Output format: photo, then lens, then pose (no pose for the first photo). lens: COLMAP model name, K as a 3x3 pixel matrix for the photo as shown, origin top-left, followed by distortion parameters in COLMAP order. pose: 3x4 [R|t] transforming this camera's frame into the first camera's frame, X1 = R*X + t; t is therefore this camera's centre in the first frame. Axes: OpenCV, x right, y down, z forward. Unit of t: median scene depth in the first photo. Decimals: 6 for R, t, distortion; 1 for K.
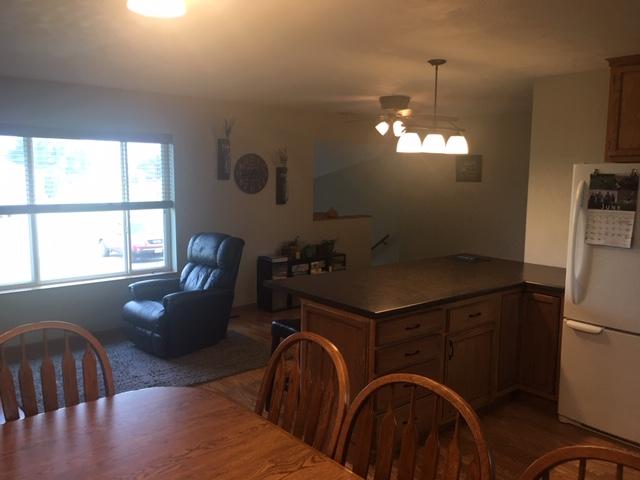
lens RADIAL K [[543.4, 0, 317.1], [0, 543.4, 239.7], [0, 0, 1]] dist [0.075386, -0.093349]
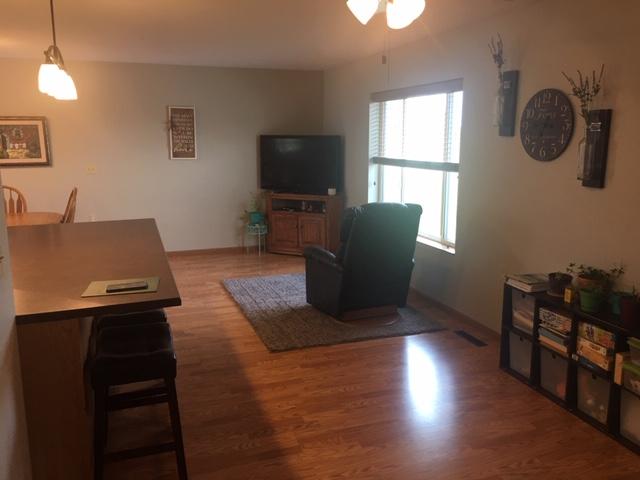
lens RADIAL K [[543.4, 0, 314.6], [0, 543.4, 234.3], [0, 0, 1]] dist [0.075386, -0.093349]
pose [[-0.361439, 0.160180, -0.918534, 0.865902], [-0.112878, 0.970370, 0.213637, -0.183348], [0.925538, 0.180899, -0.332649, 1.703492]]
